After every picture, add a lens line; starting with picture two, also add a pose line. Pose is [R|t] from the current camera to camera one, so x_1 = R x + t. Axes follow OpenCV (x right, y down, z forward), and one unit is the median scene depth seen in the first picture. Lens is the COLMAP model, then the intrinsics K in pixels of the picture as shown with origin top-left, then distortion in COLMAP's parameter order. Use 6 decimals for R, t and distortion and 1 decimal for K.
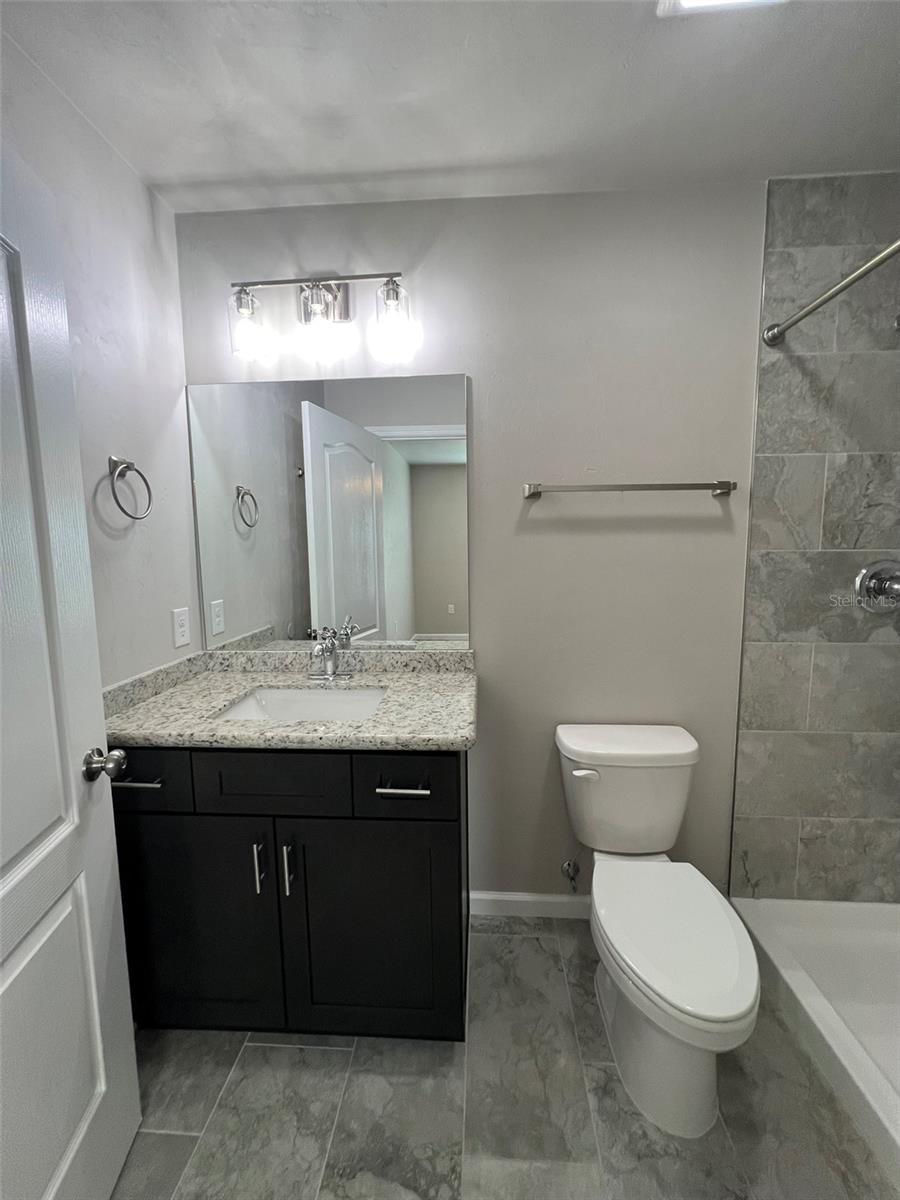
lens RADIAL K [[478.5, 0, 448.5], [0, 478.5, 598.9], [0, 0, 1]] dist [0.000629, 0.000299]
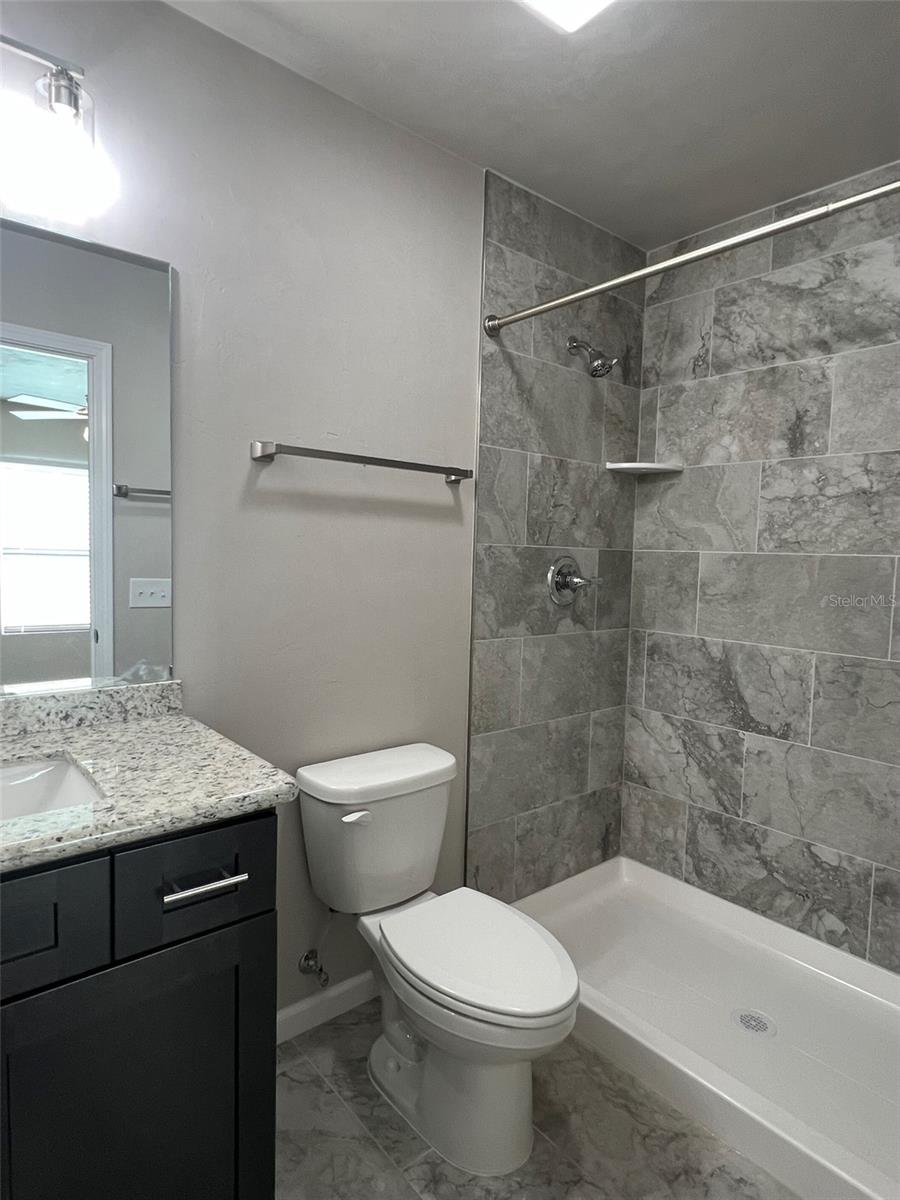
lens RADIAL K [[680.0, 0, 451.3], [0, 680.0, 598.8], [0, 0, 1]] dist [0.003582, 0.001530]
pose [[0.723514, -0.019663, 0.690029, -0.352851], [0.042654, 0.998958, -0.016259, 0.029780], [-0.688990, 0.041196, 0.723599, 0.064648]]
